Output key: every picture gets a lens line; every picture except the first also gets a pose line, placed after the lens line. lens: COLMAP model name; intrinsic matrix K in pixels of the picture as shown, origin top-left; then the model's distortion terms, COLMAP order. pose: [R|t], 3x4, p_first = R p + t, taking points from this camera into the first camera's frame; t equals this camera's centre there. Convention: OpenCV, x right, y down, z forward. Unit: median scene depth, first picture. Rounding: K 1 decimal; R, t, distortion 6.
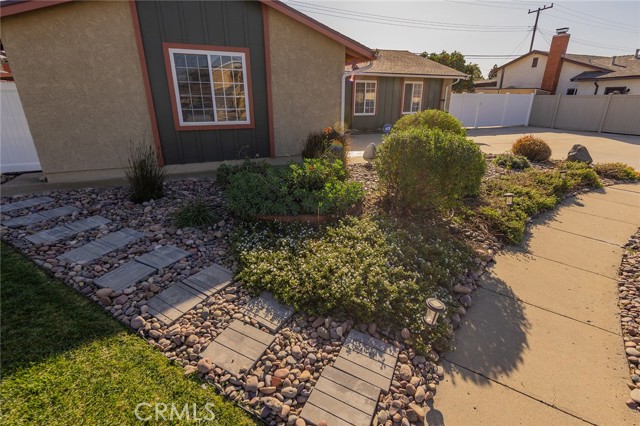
lens RADIAL K [[319.7, 0, 320.0], [0, 319.7, 213.0], [0, 0, 1]] dist [0.004225, 0.000674]
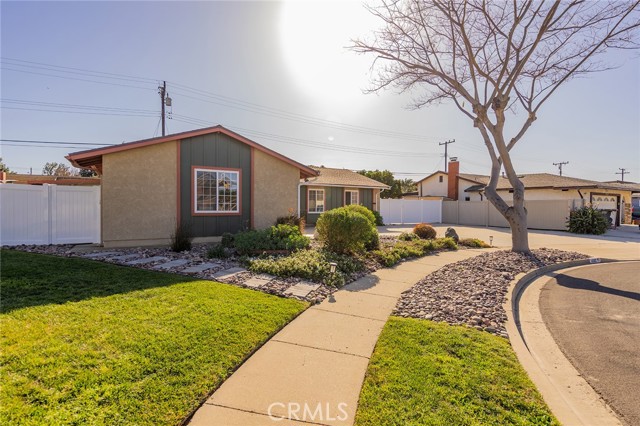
lens RADIAL K [[319.7, 0, 320.0], [0, 319.7, 213.0], [0, 0, 1]] dist [0.004225, 0.000674]
pose [[0.992039, 0.001102, 0.125926, -0.024616], [0.039057, 0.947960, -0.315986, 0.225490], [-0.119721, 0.318389, 0.940370, -0.497619]]
